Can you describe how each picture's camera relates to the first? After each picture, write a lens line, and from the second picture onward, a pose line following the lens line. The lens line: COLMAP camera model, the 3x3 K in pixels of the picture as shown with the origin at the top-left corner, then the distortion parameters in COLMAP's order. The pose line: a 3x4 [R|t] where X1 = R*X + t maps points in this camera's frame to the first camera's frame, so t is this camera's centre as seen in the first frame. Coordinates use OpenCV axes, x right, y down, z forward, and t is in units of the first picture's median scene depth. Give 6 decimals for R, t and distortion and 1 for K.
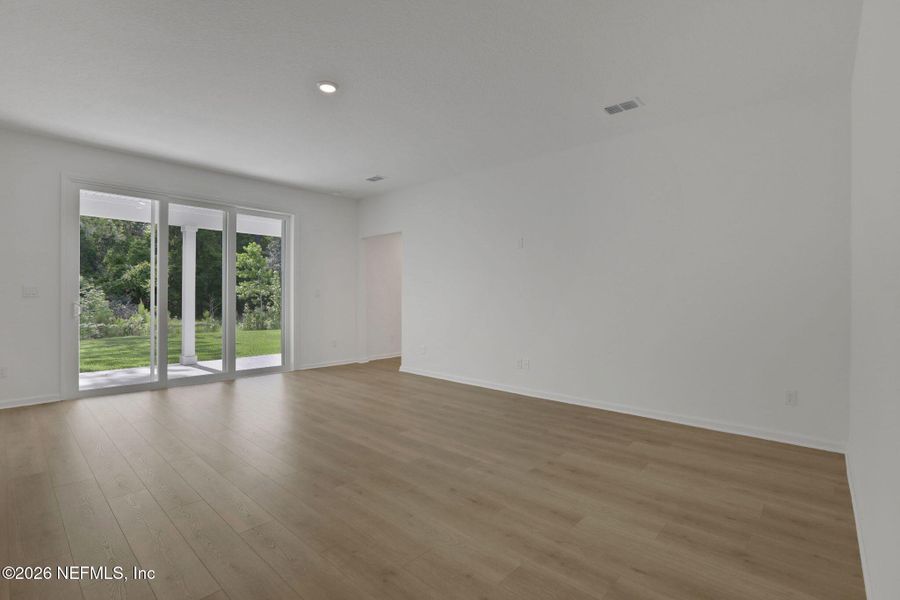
lens RADIAL K [[419.4, 0, 448.2], [0, 419.4, 298.4], [0, 0, 1]] dist [-0.009783, 0.000635]
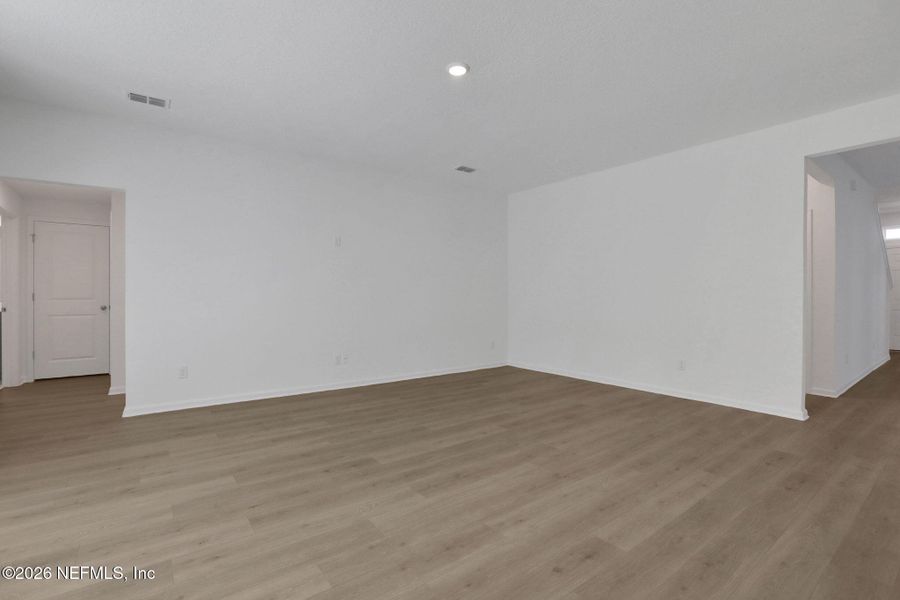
lens RADIAL K [[419.4, 0, 445.9], [0, 419.4, 298.0], [0, 0, 1]] dist [-0.009783, 0.000635]
pose [[0.162622, -0.006720, 0.986665, -1.733892], [-0.002357, 0.999971, 0.007199, -0.004995], [-0.986686, -0.003496, 0.162602, 1.265042]]
